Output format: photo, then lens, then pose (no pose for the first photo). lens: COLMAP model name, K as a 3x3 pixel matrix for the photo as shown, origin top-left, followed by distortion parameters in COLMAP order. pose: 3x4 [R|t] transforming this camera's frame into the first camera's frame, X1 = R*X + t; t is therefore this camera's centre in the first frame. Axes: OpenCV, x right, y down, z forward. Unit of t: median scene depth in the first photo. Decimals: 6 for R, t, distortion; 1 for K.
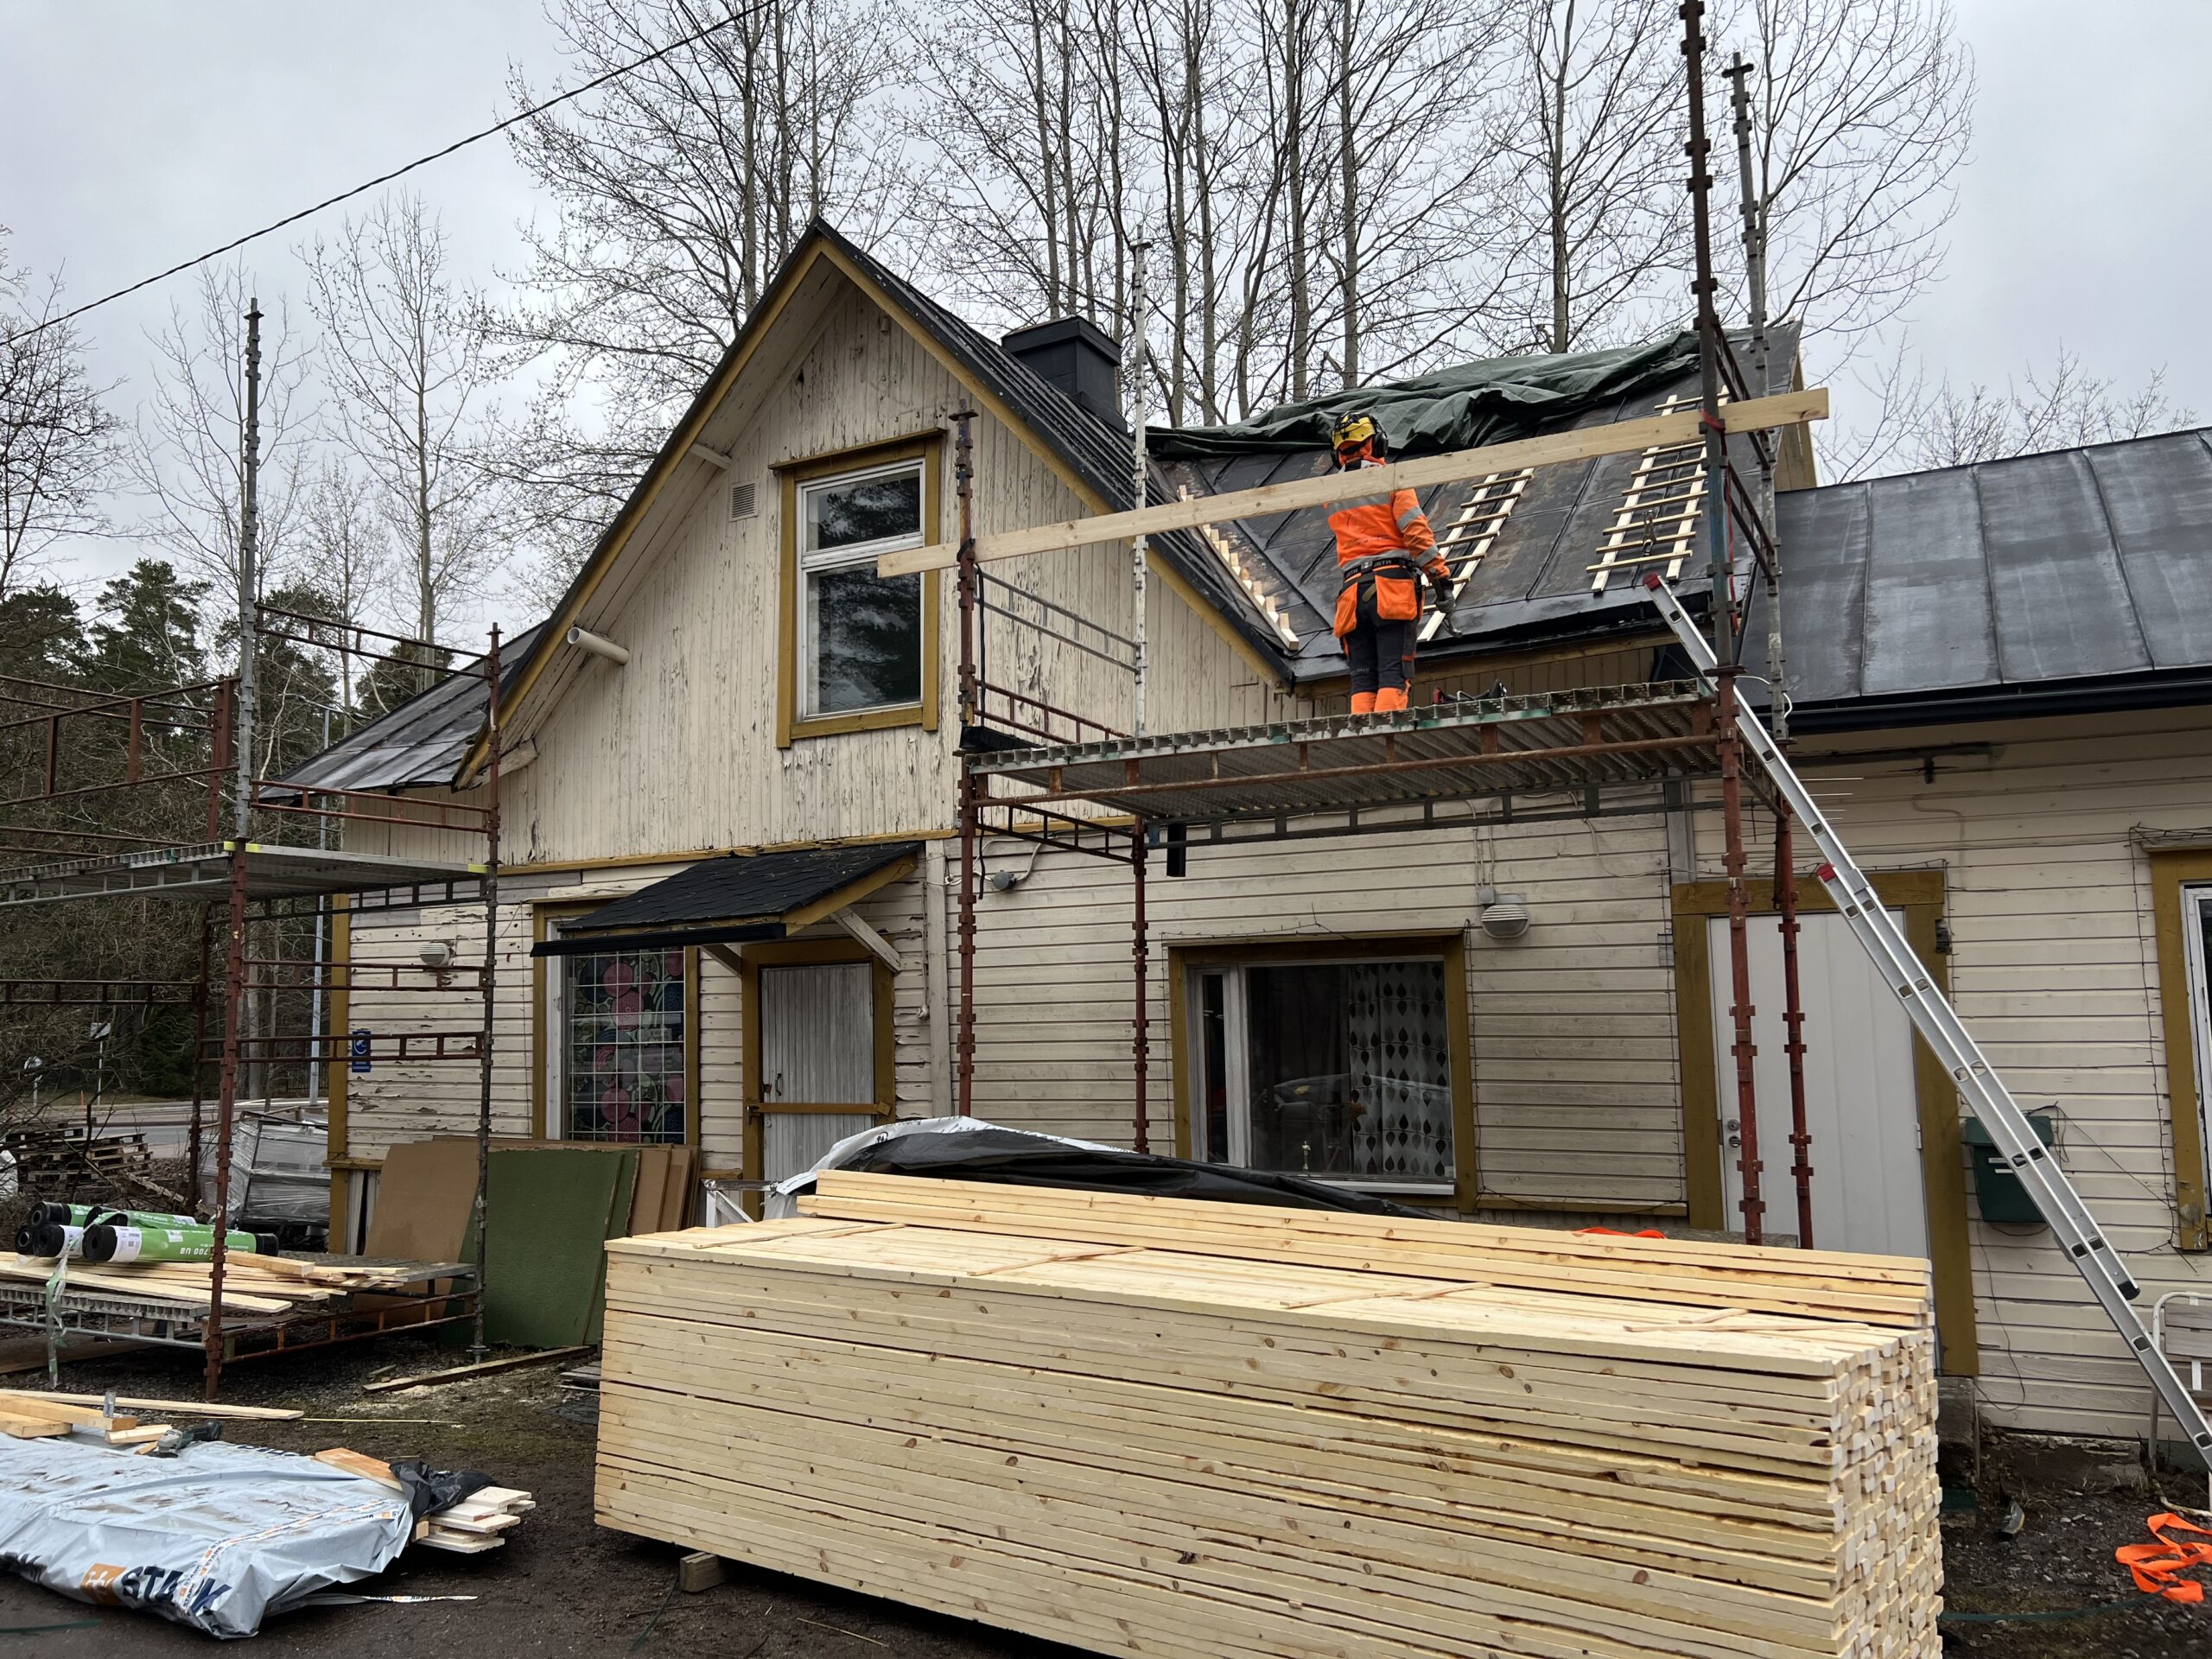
lens RADIAL K [[1659.7, 0, 1106.0], [0, 1659.7, 831.0], [0, 0, 1]] dist [0.054637, -0.001491]
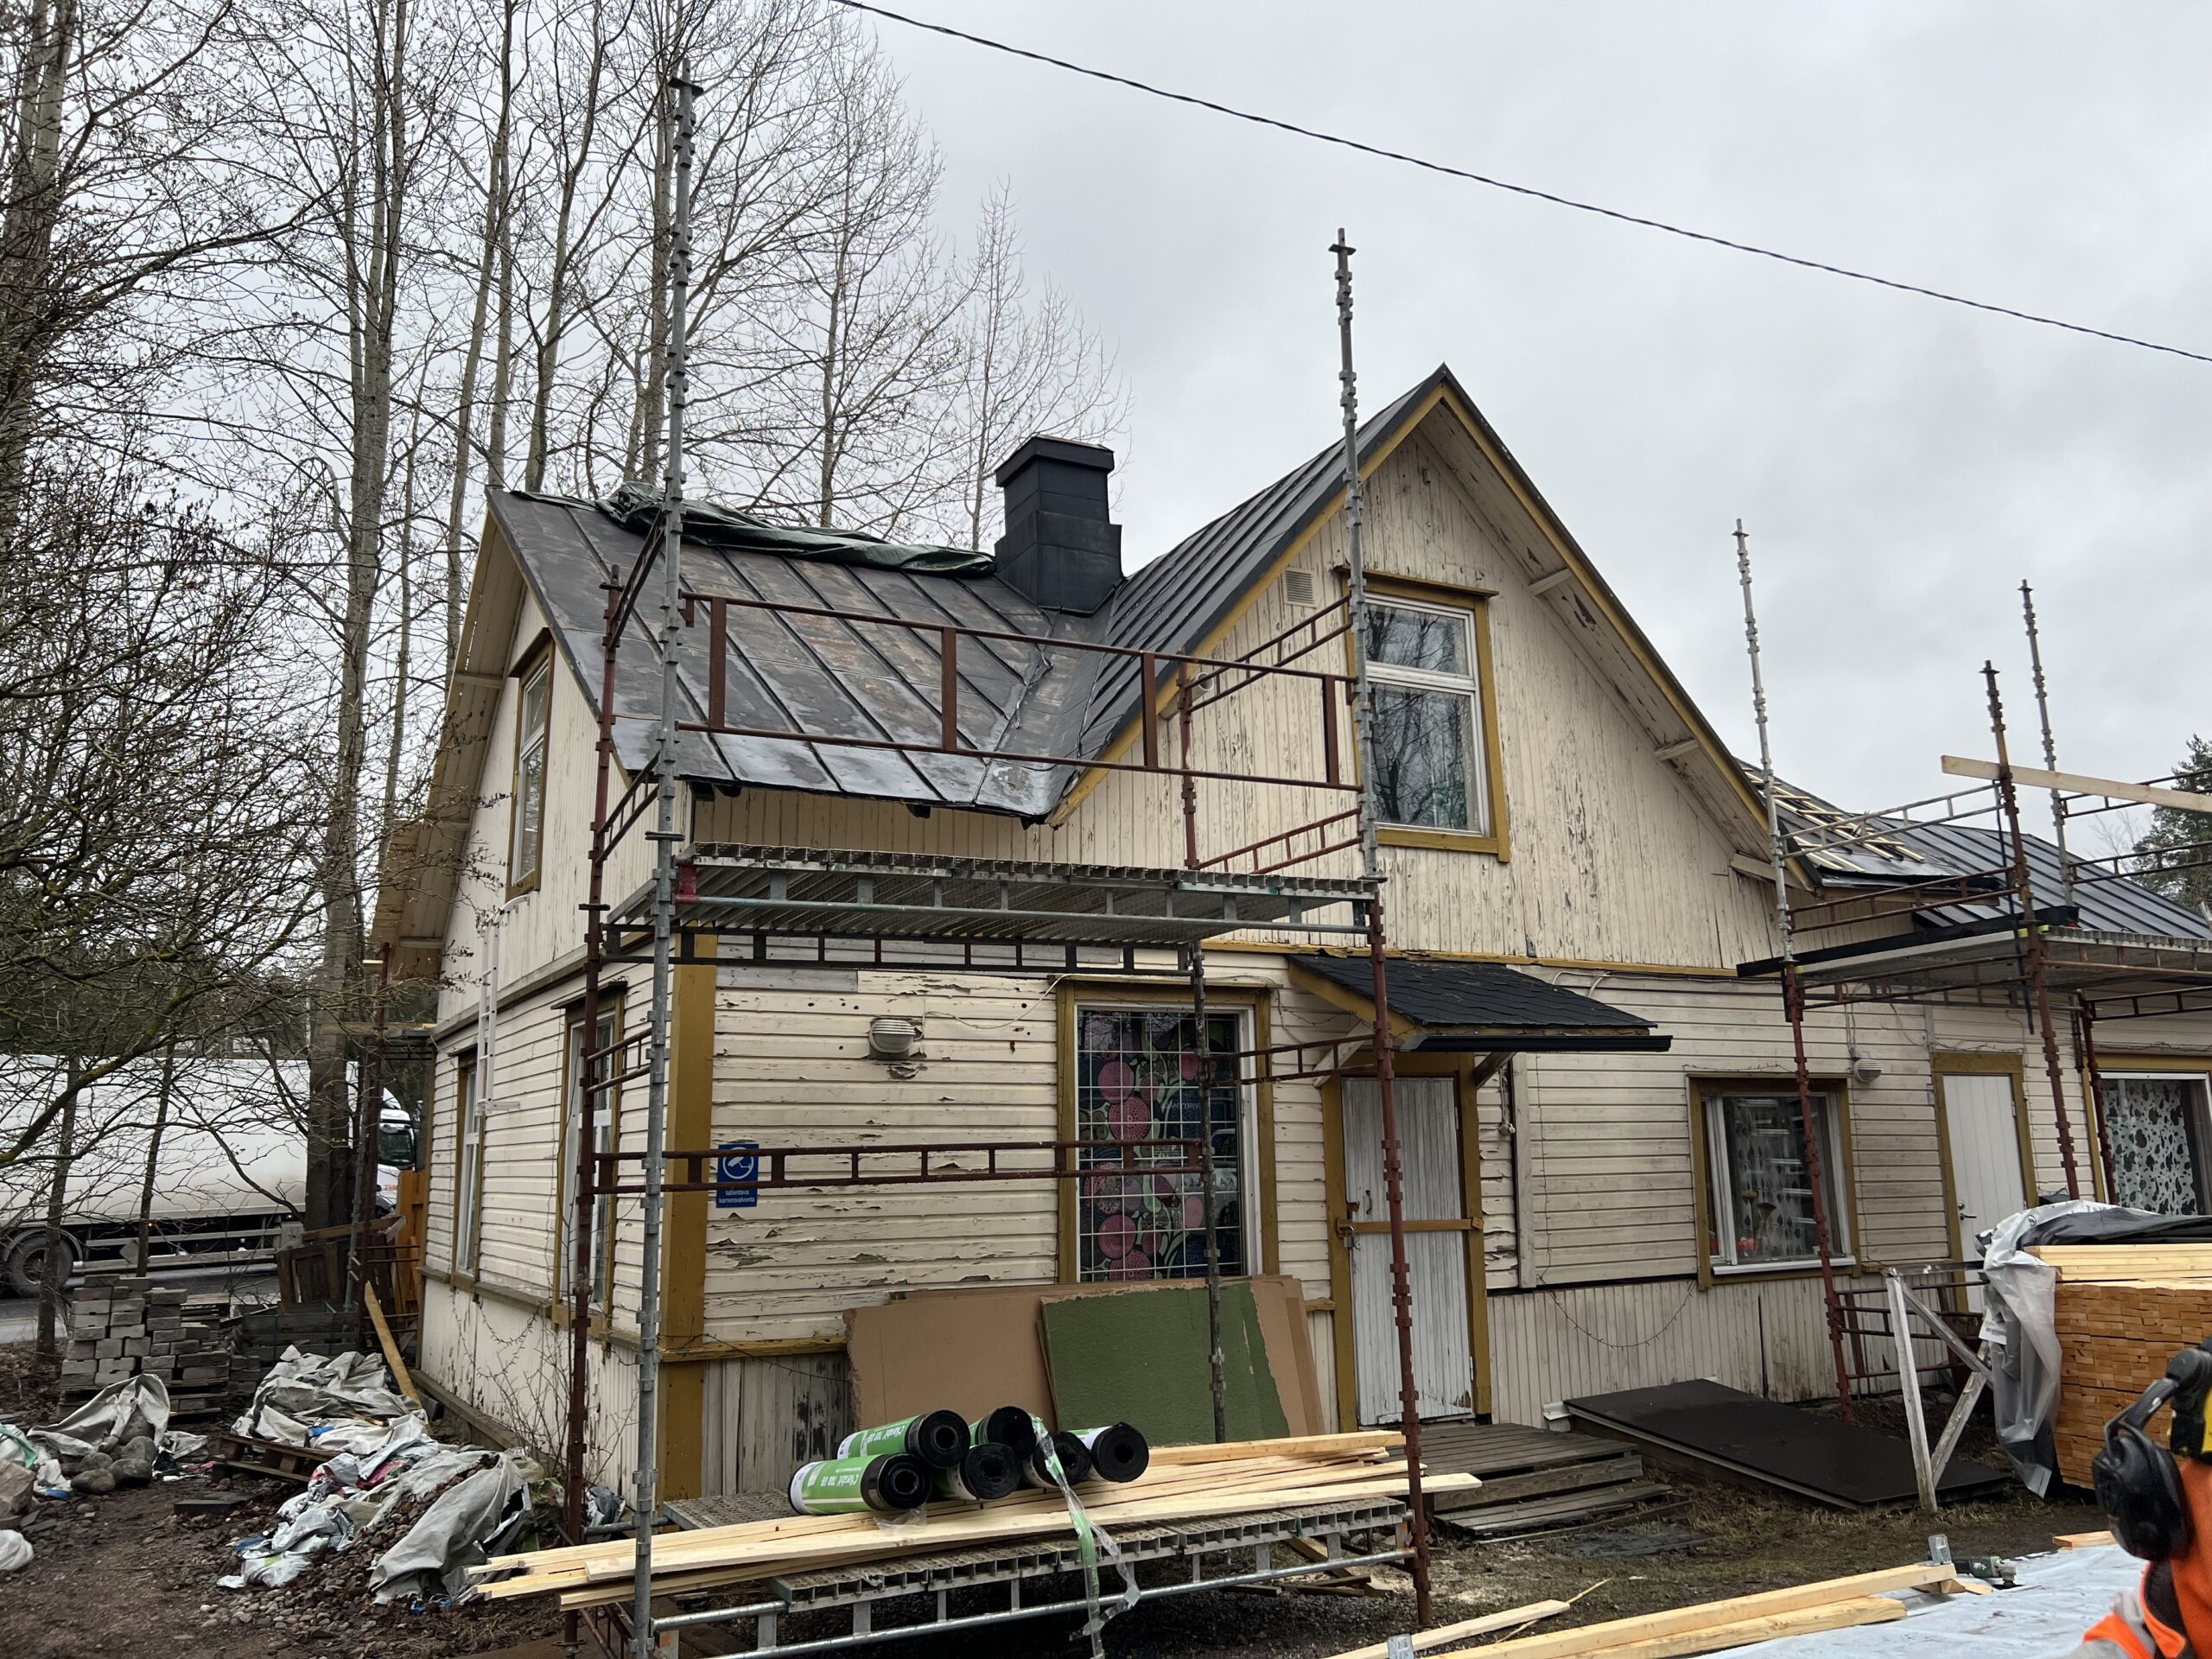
lens RADIAL K [[1659.7, 0, 1106.2], [0, 1659.7, 827.4], [0, 0, 1]] dist [0.054637, -0.001491]
pose [[0.532888, 0.176944, 0.827479, -1.076656], [-0.078492, 0.984013, -0.159868, 0.103945], [-0.842538, 0.020241, 0.538257, 0.599851]]
